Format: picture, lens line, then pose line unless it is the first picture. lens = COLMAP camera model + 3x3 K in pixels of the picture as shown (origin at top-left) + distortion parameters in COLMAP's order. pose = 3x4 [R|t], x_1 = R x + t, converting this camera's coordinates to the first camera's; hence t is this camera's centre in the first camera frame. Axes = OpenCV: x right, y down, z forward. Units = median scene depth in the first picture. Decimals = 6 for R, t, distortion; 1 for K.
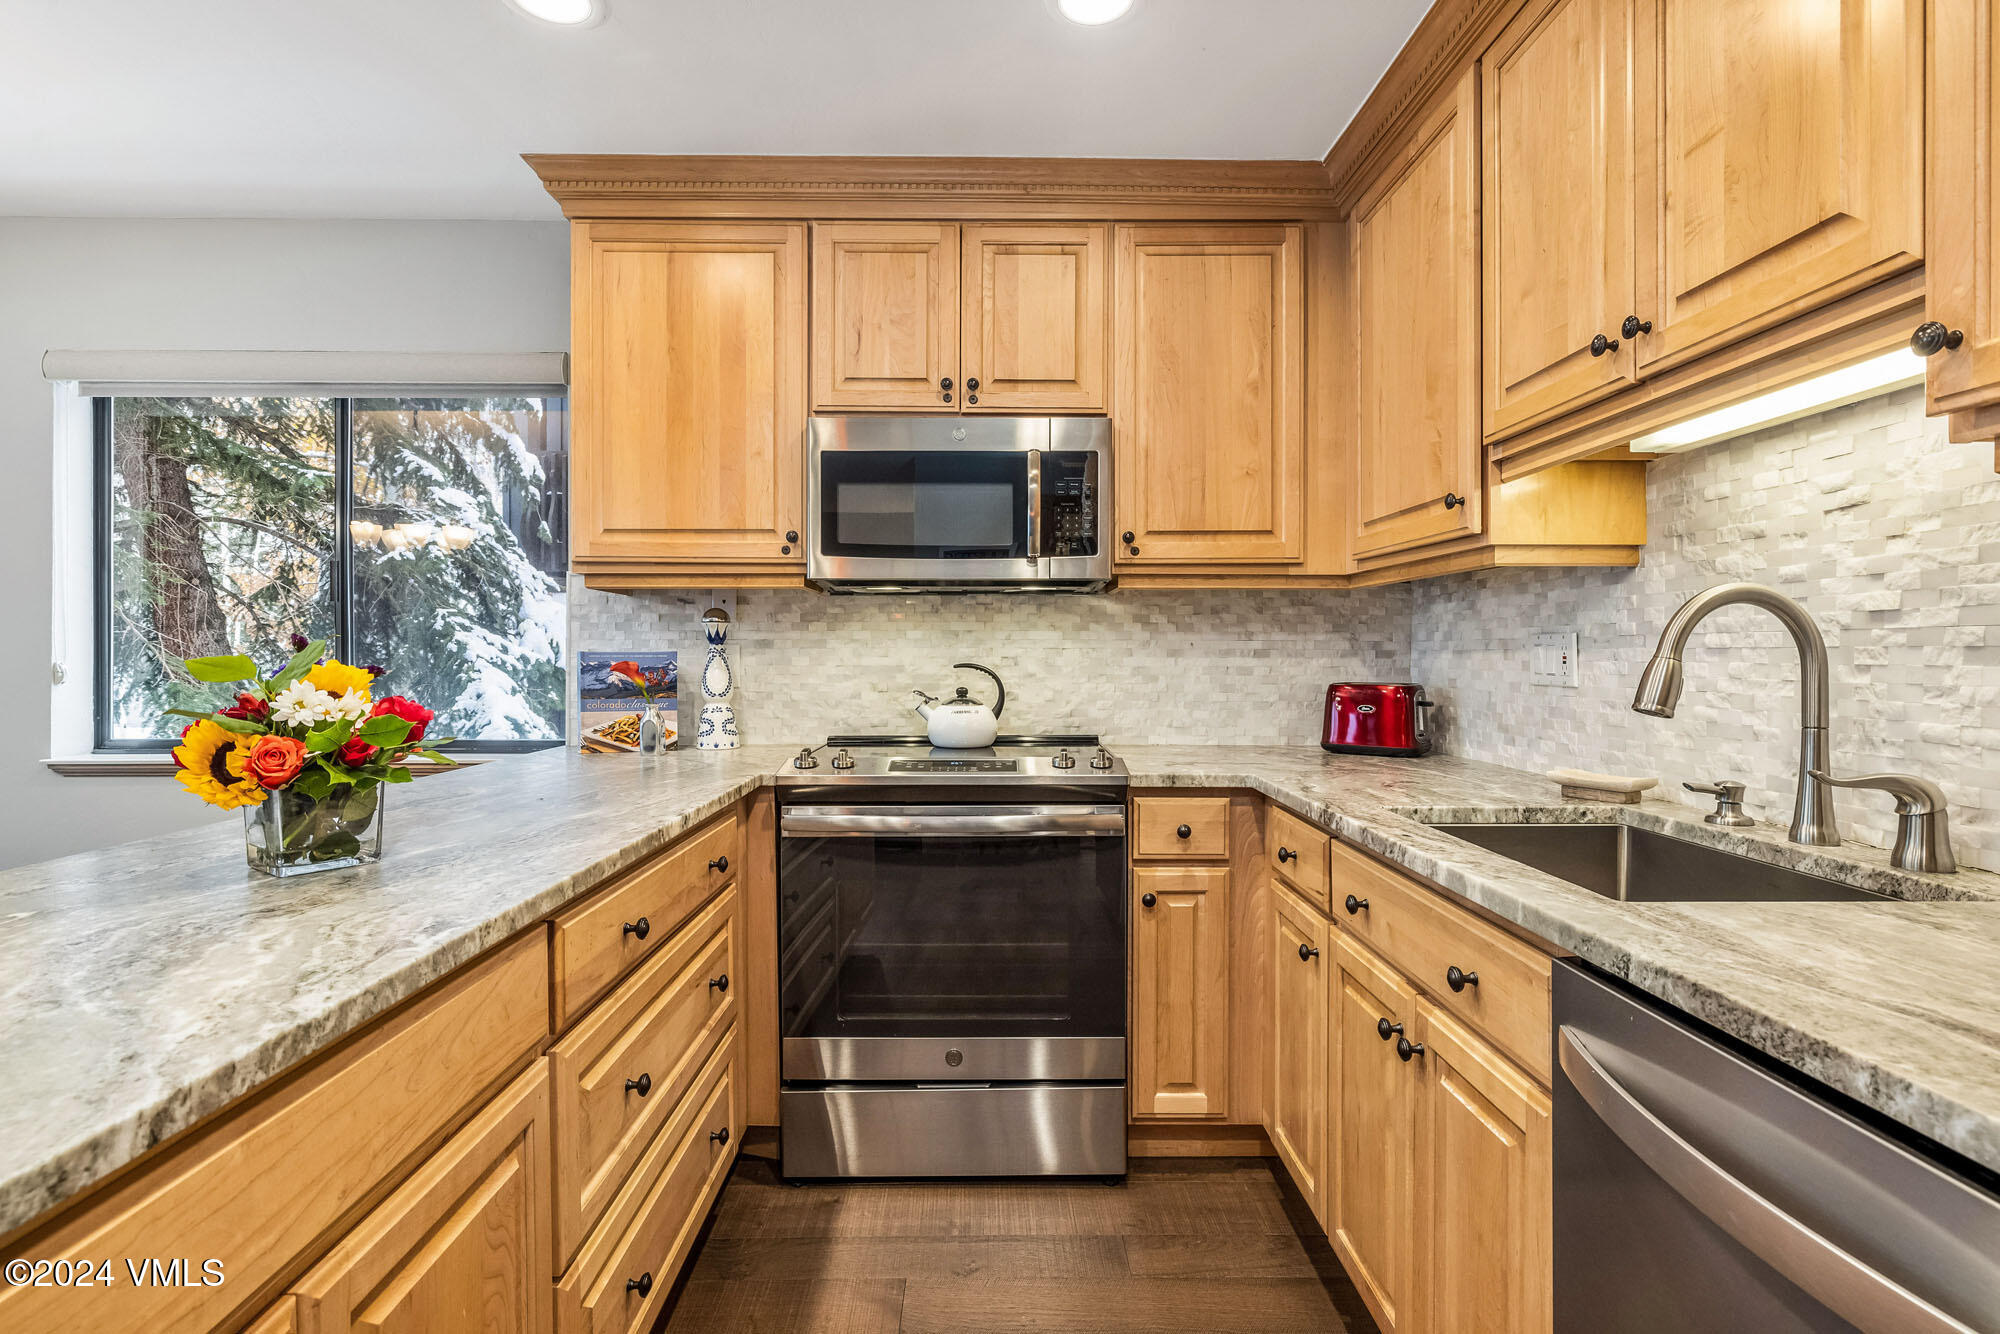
lens RADIAL K [[955.2, 0, 999.9], [0, 955.2, 658.6], [0, 0, 1]] dist [-0.004018, 0.000078]
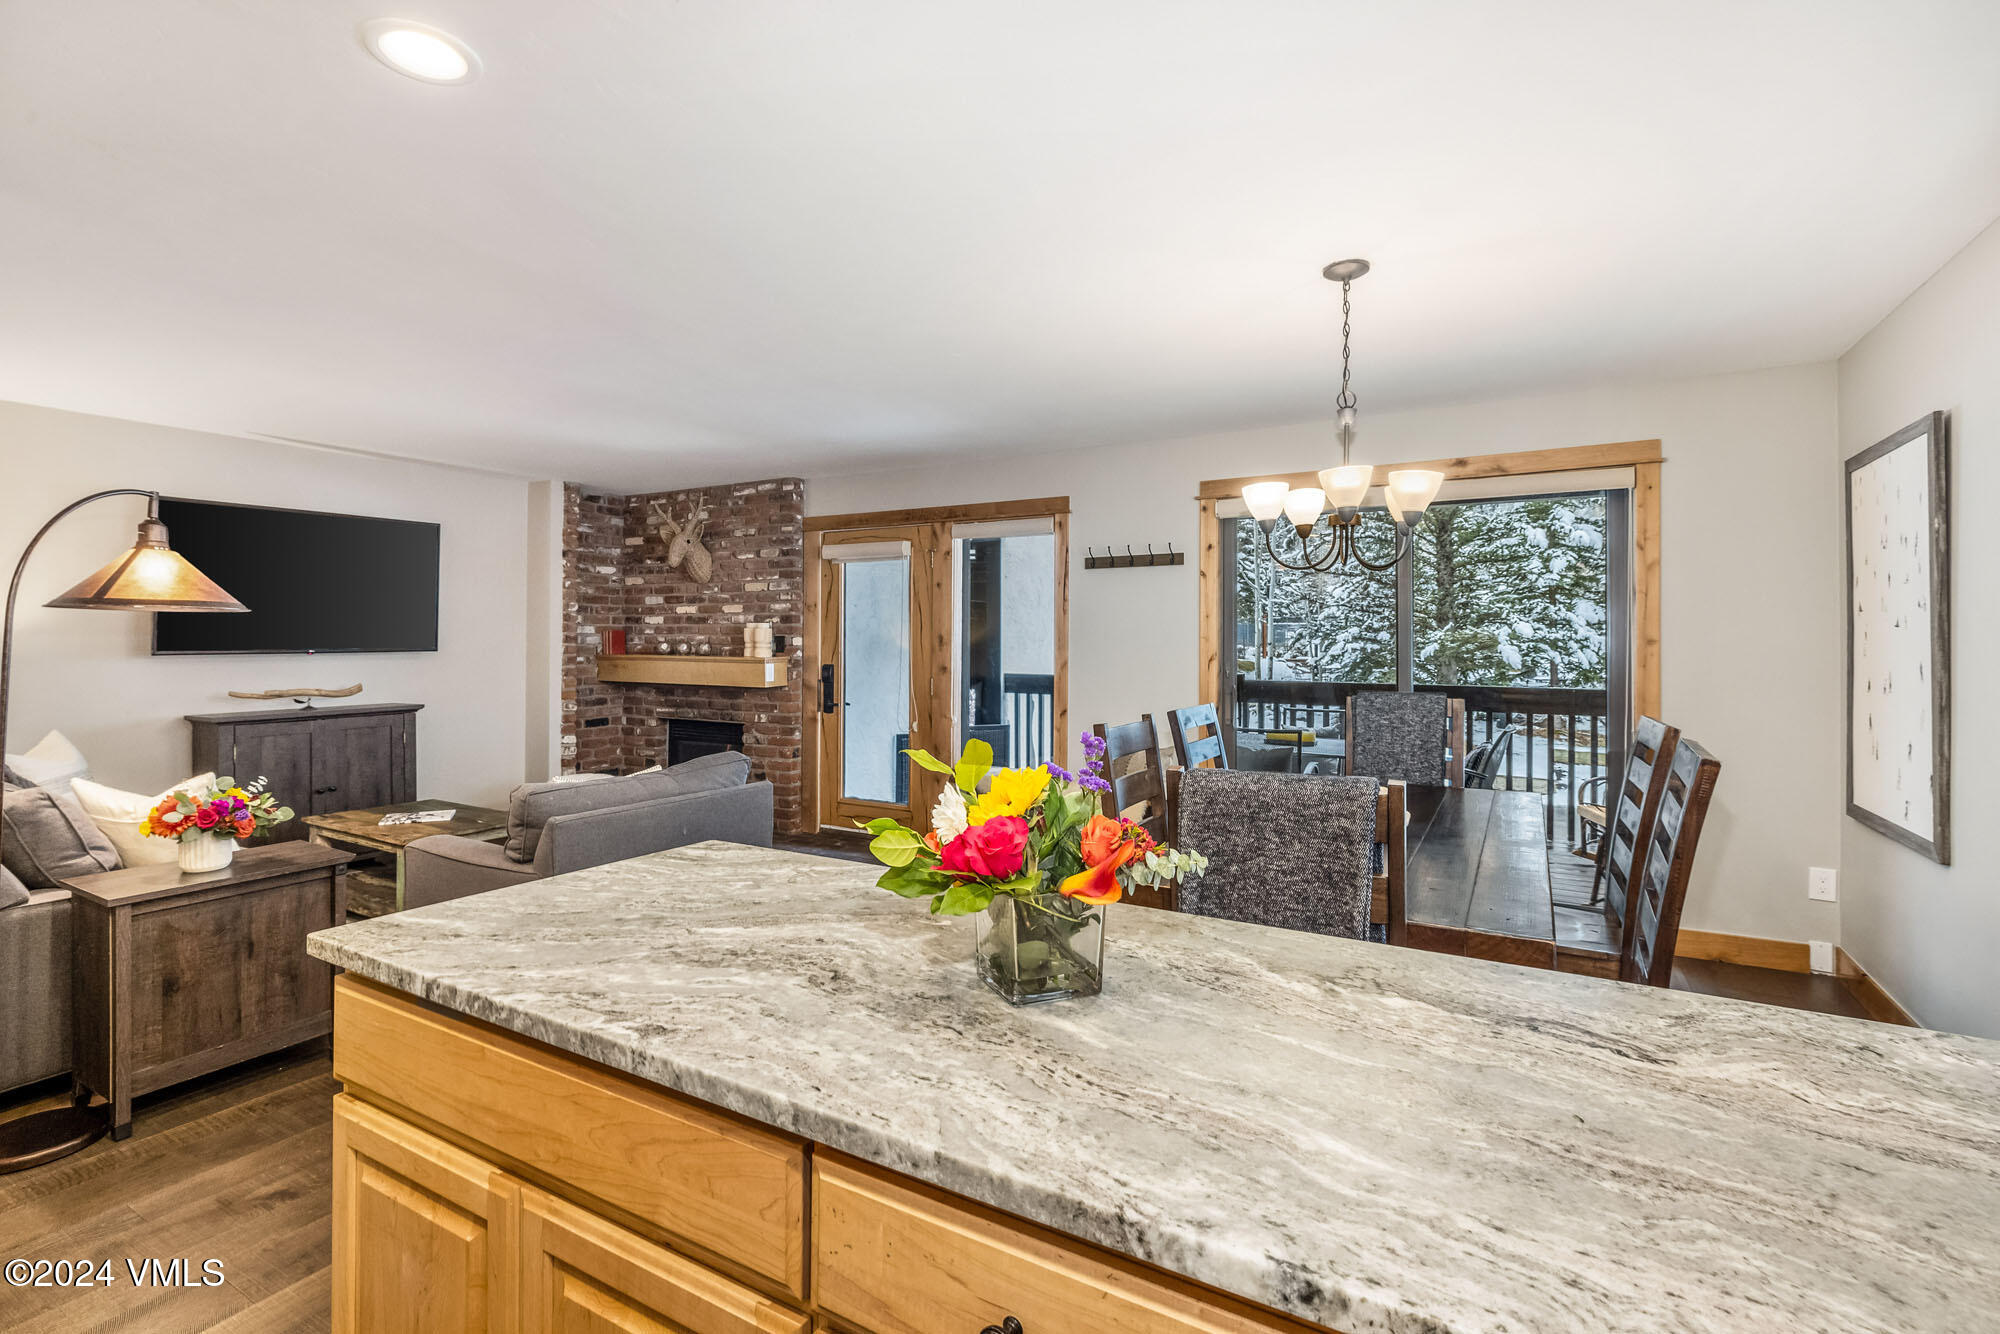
lens RADIAL K [[913.0, 0, 988.1], [0, 913.0, 629.2], [0, 0, 1]] dist [-0.003406, -0.000228]
pose [[-0.522048, -0.013232, -0.852813, 0.031357], [-0.009792, 0.999907, -0.009520, -0.059175], [0.852860, 0.003381, -0.522129, 0.701657]]
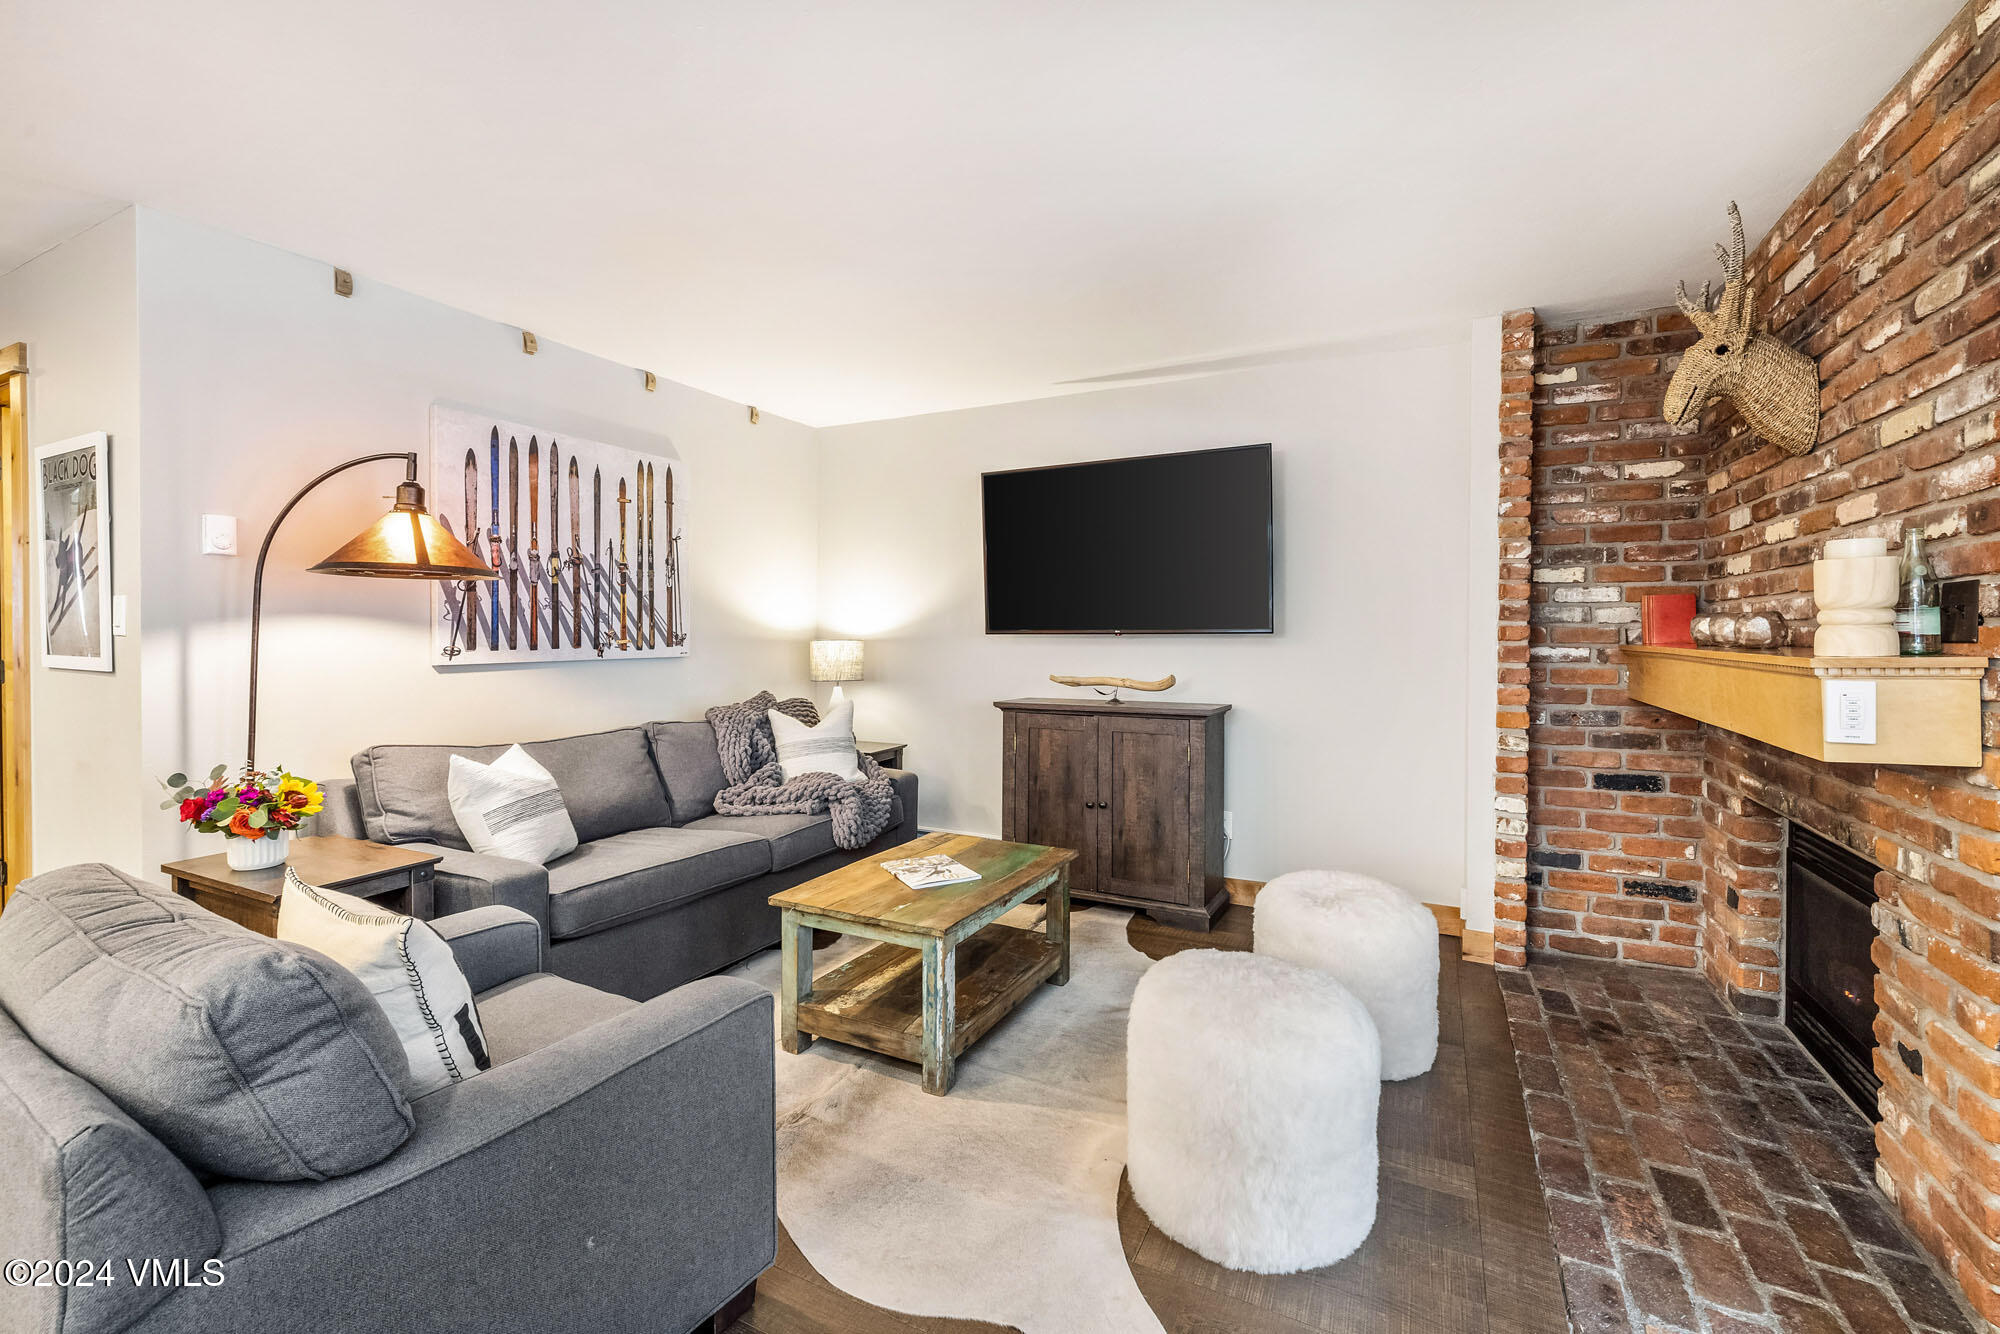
lens RADIAL K [[842.6, 0, 995.7], [0, 842.6, 639.5], [0, 0, 1]] dist [0.000012, -0.000011]
pose [[-0.885192, -0.008698, 0.465145, -1.494033], [-0.000590, 0.999845, 0.017574, -0.025608], [-0.465226, 0.015282, -0.885060, -0.221570]]
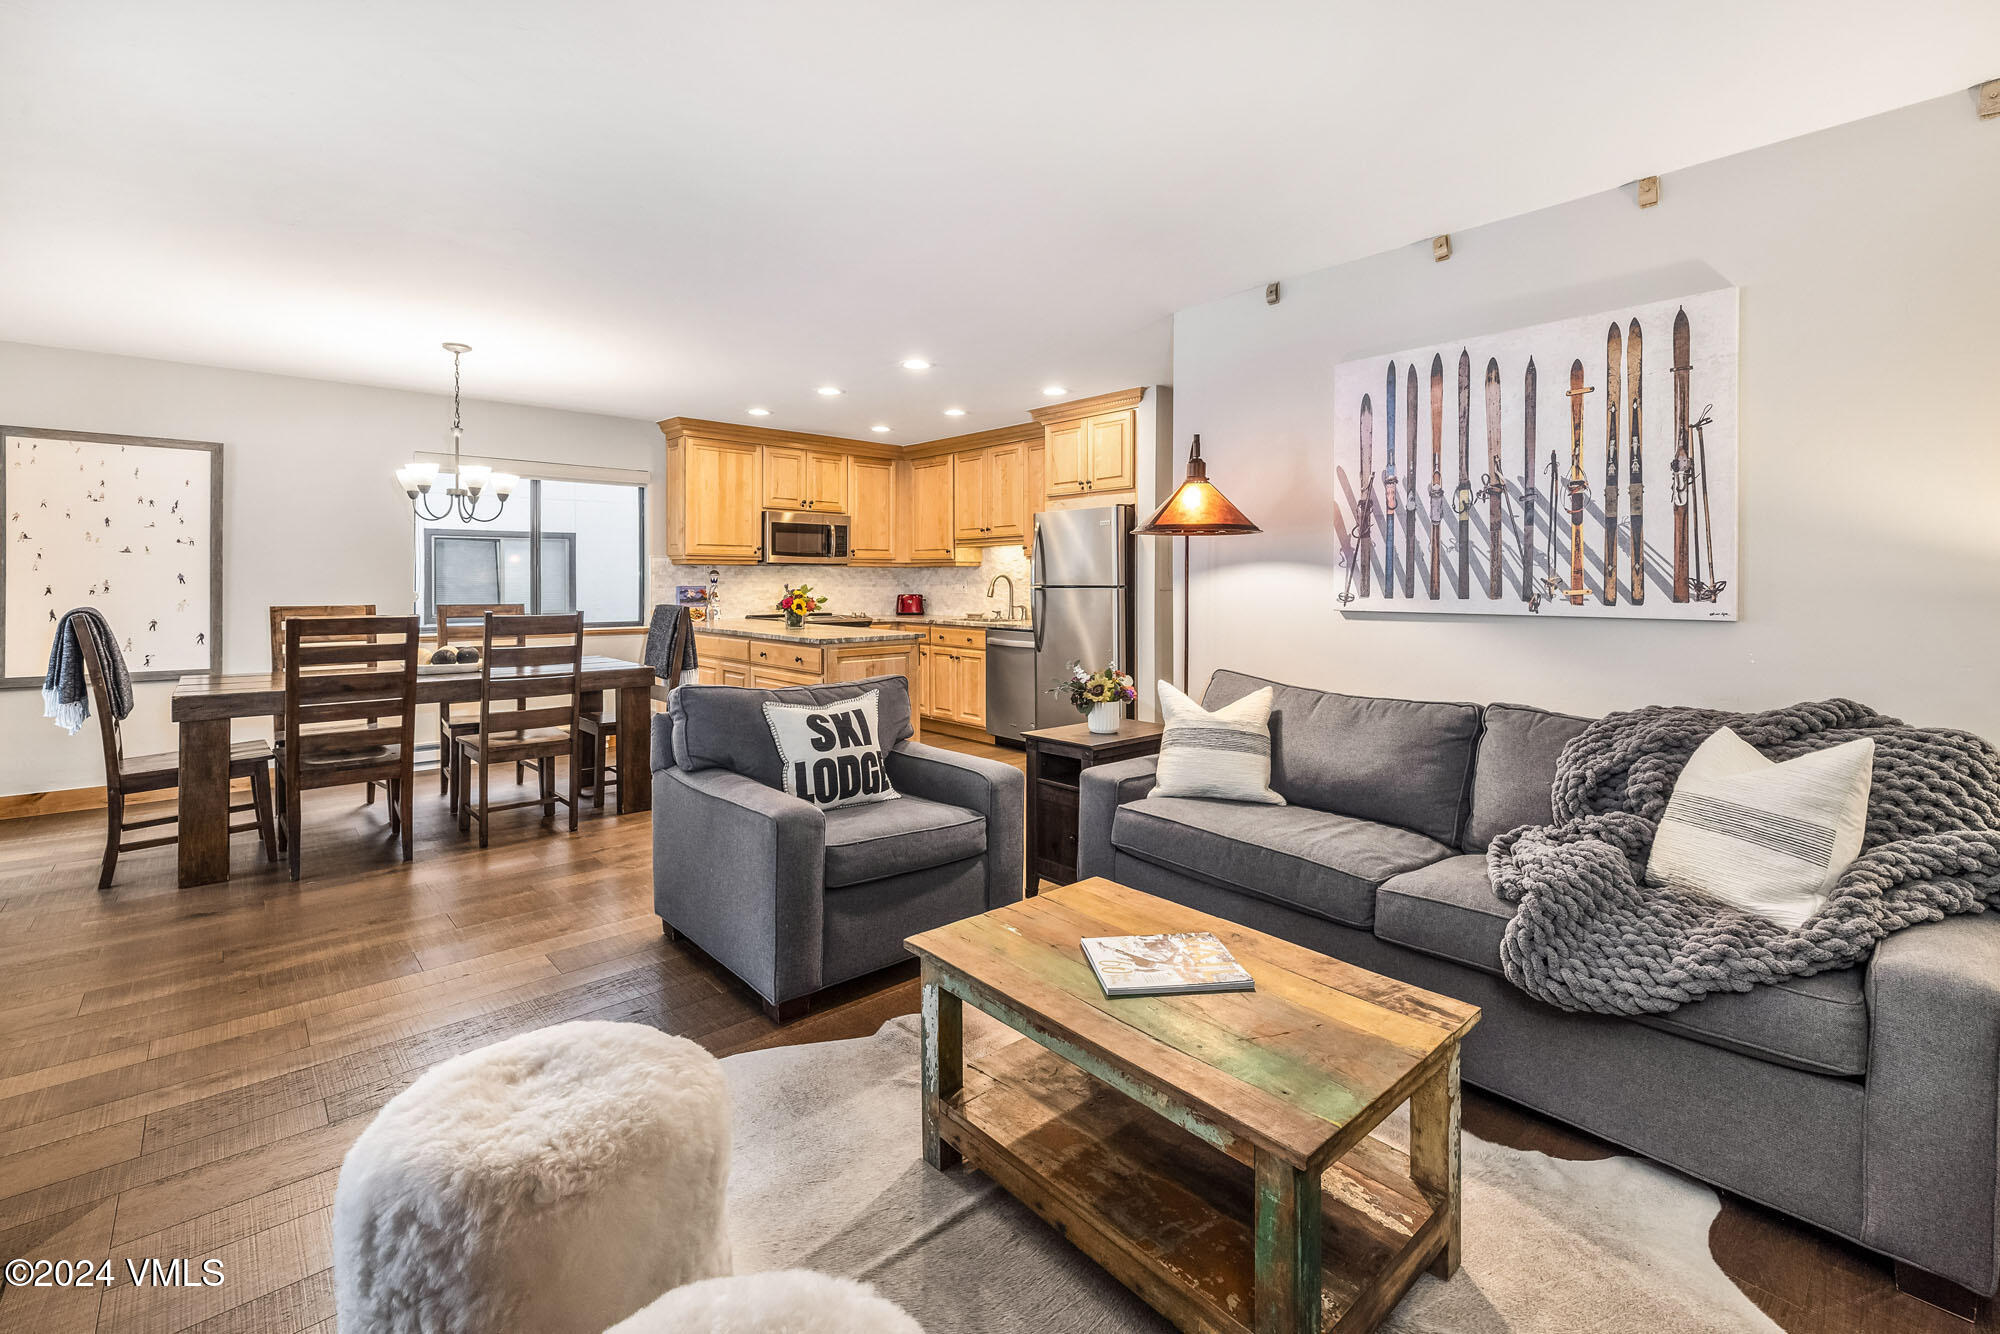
lens RADIAL K [[871.3, 0, 1002.9], [0, 871.3, 589.0], [0, 0, 1]] dist [0.001440, 0.000140]
pose [[0.750042, -0.006204, 0.661361, -1.470625], [0.004098, 0.999980, 0.004734, -0.006849], [-0.661377, -0.000840, 0.750053, -1.608274]]
